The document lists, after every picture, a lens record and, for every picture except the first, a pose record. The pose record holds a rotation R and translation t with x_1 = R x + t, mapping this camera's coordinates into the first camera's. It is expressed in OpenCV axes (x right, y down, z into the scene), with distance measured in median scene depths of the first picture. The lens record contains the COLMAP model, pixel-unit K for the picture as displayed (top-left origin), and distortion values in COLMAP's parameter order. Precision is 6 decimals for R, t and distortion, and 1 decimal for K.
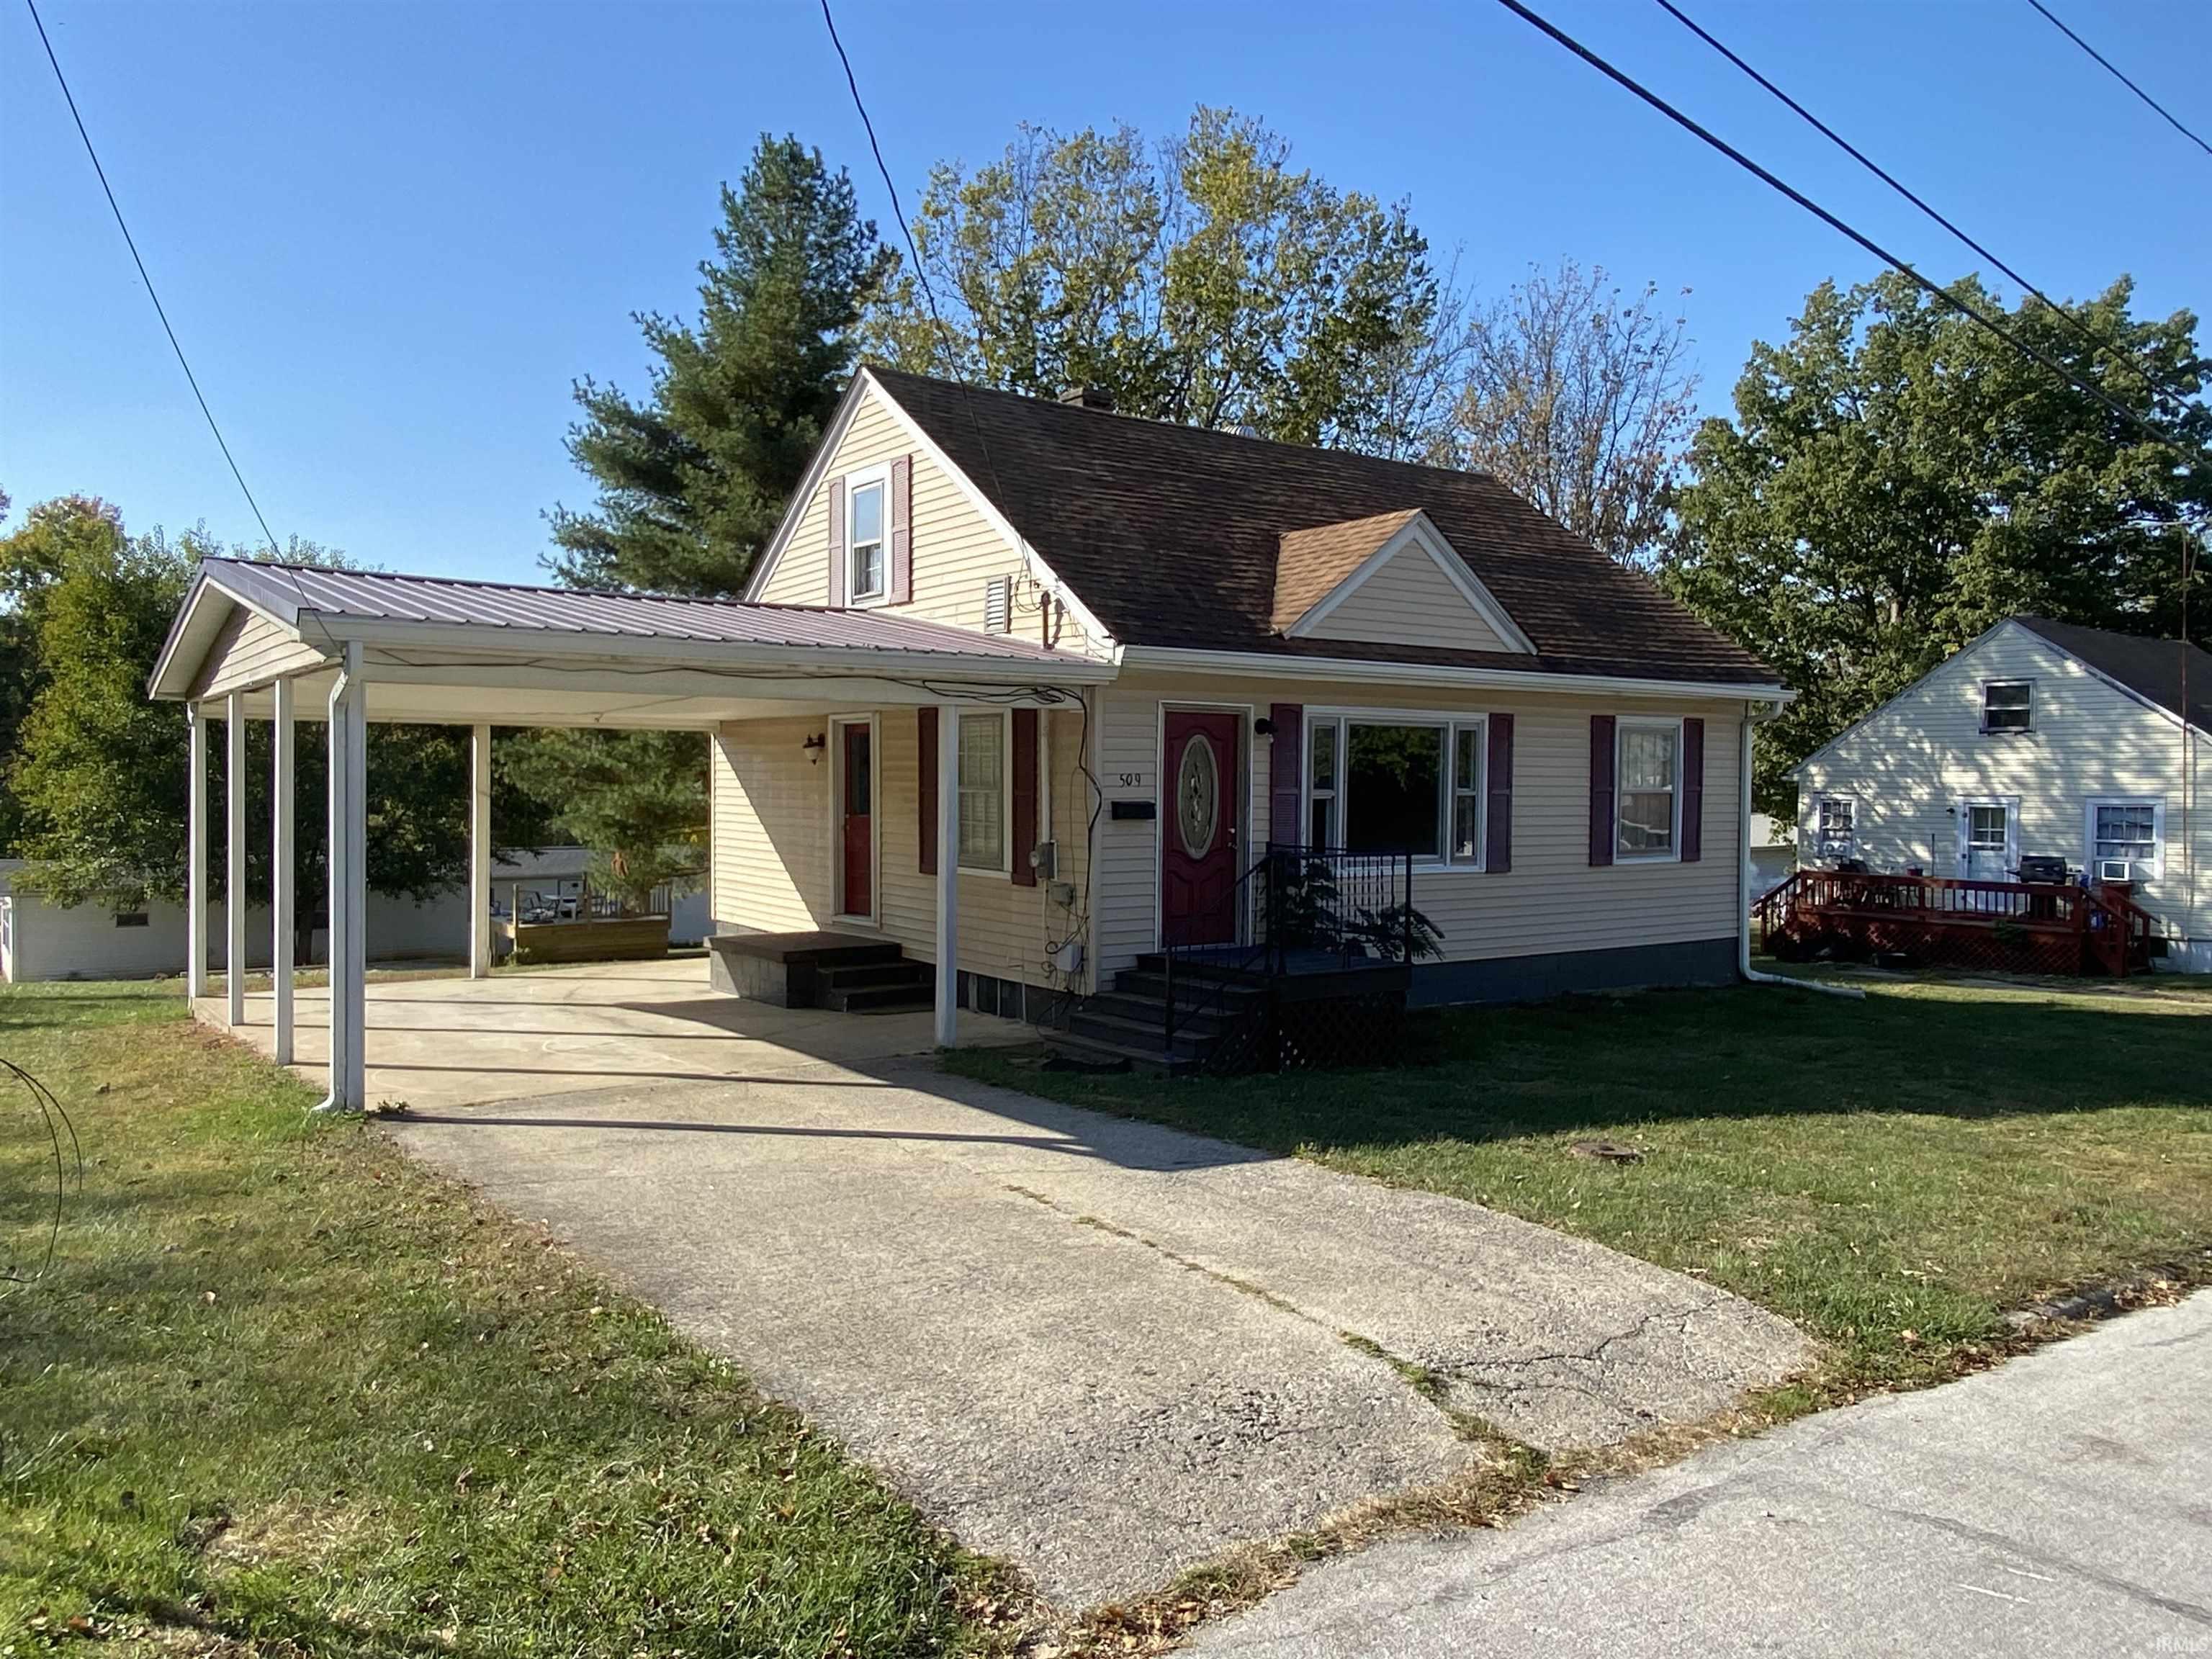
lens RADIAL K [[1553.1, 0, 1117.2], [0, 1553.1, 819.6], [0, 0, 1]] dist [-0.001180, -0.004985]
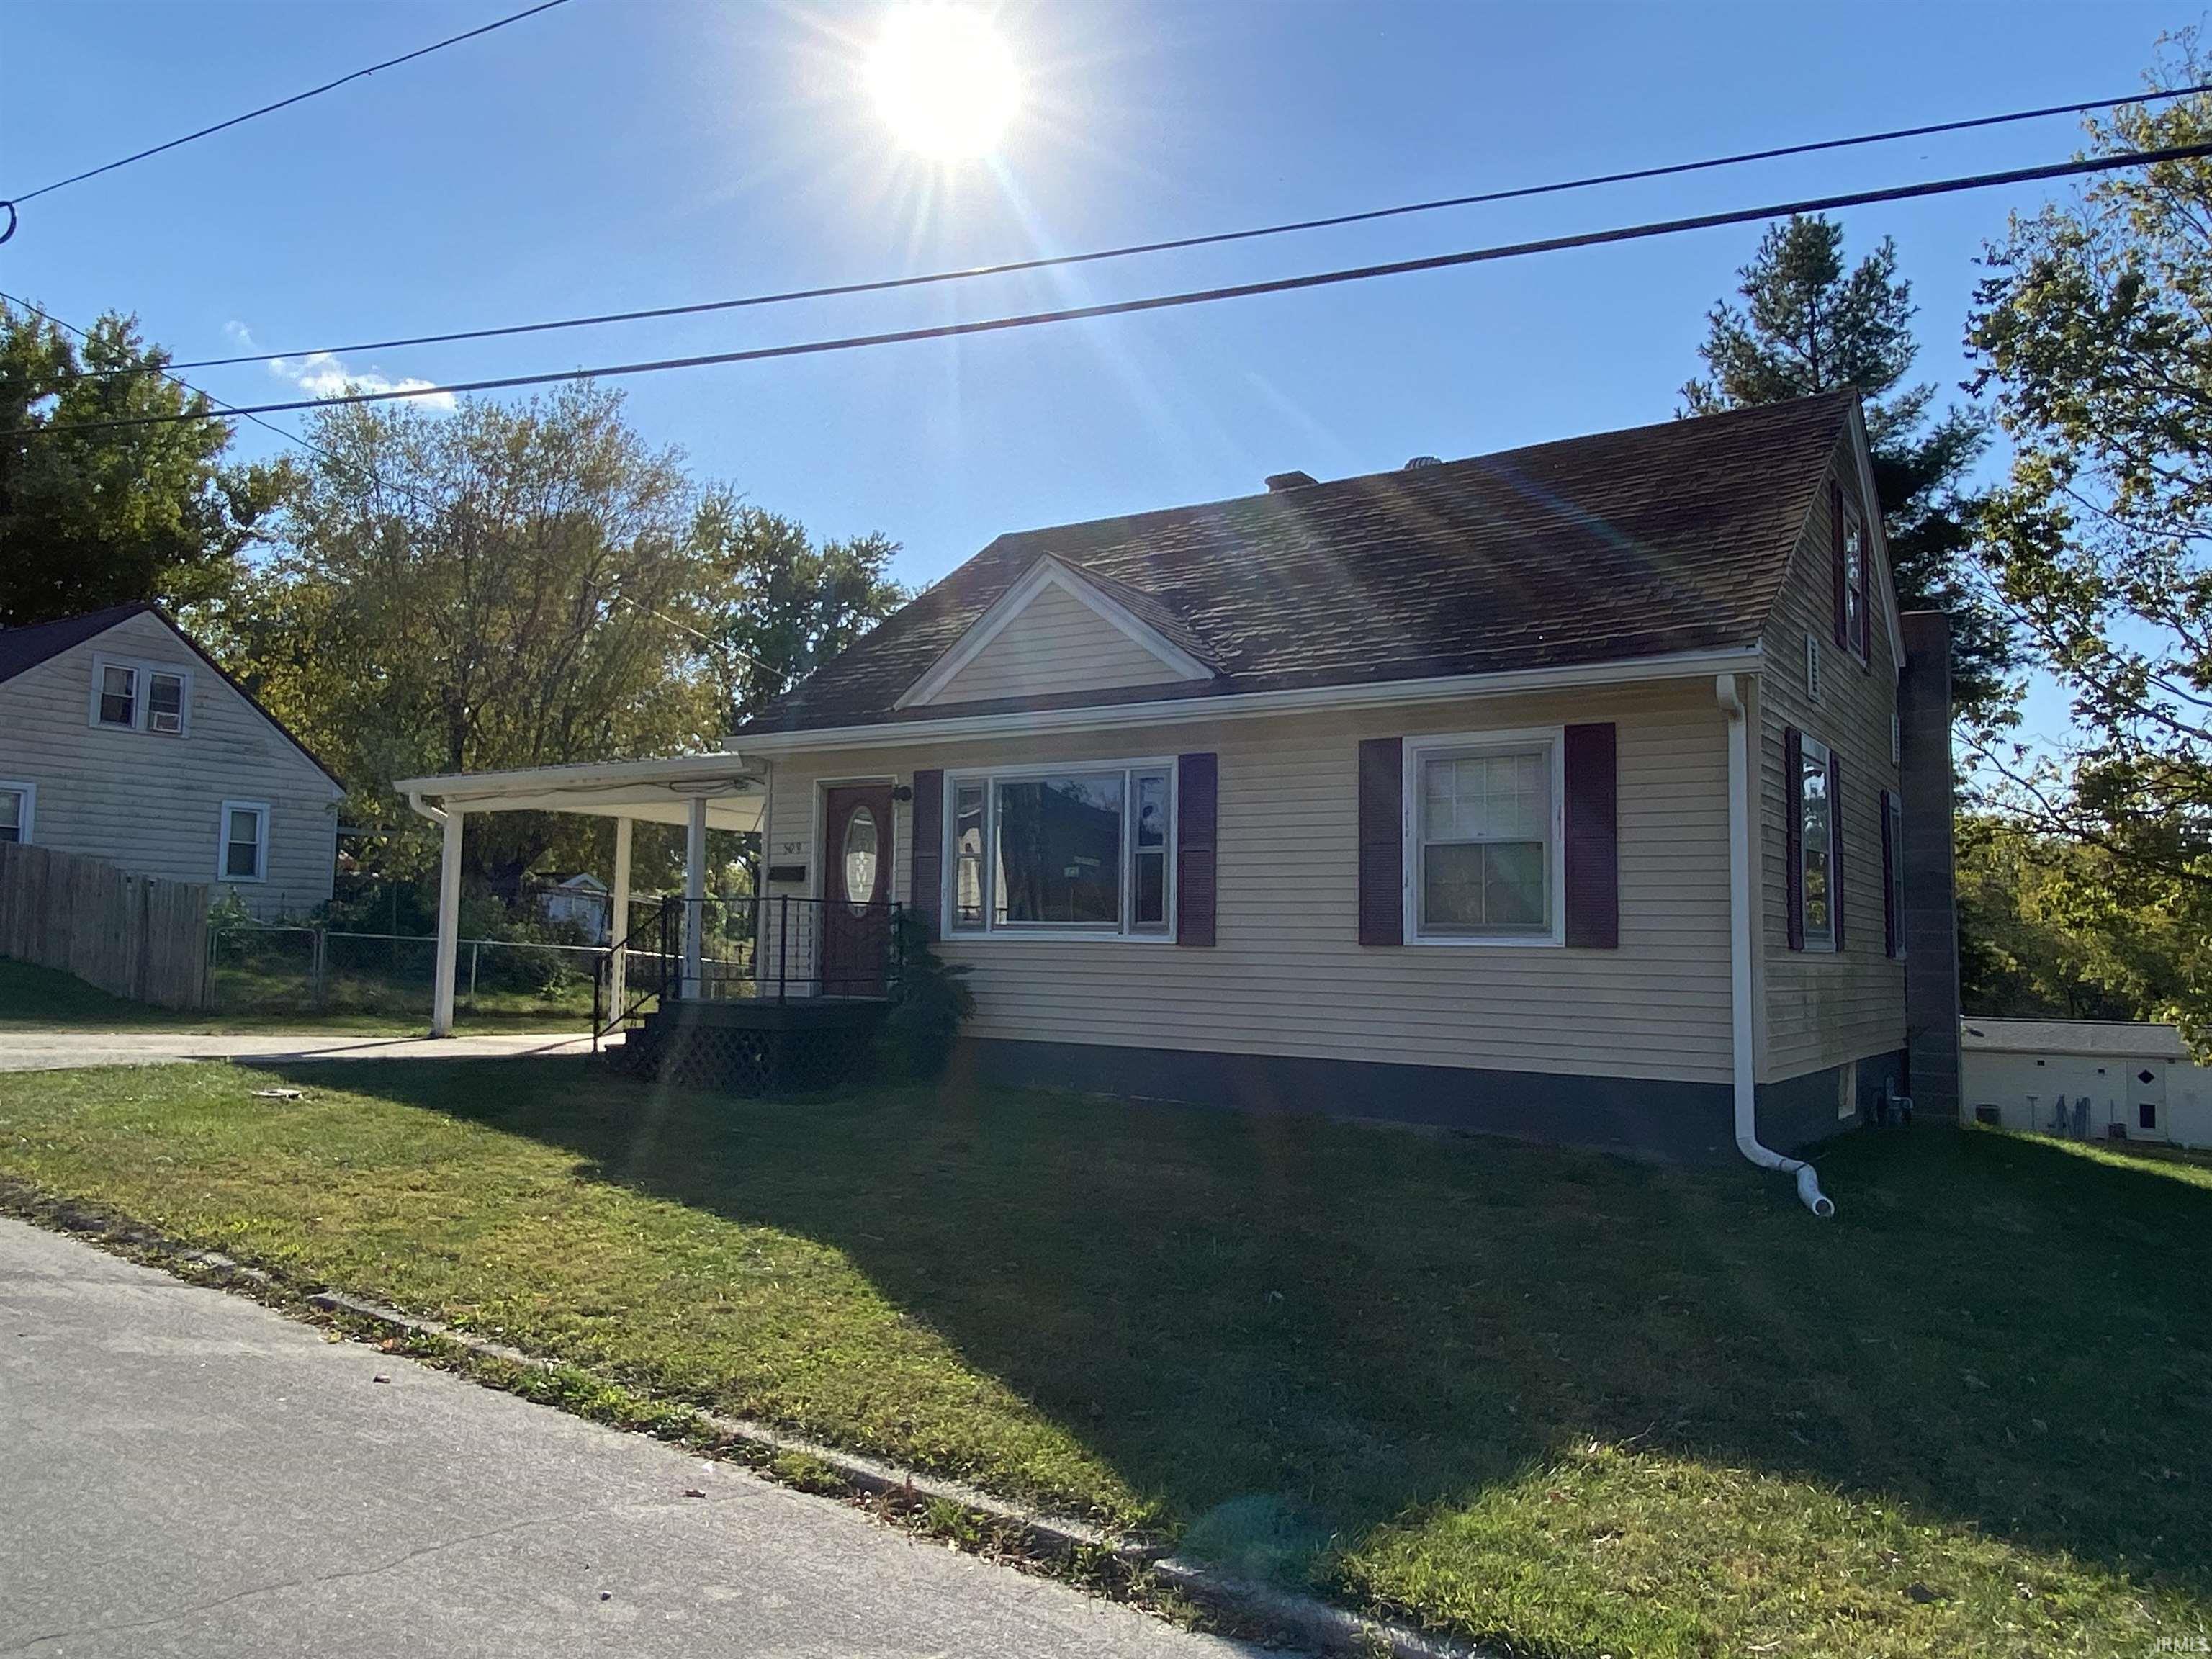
lens RADIAL K [[1567.8, 0, 1110.3], [0, 1567.8, 767.4], [0, 0, 1]] dist [-0.001191, -0.000968]
pose [[0.352975, -0.101827, -0.930075, 1.151631], [-0.033403, 0.992055, -0.121289, 0.048631], [0.935036, 0.073880, 0.346769, 0.752867]]
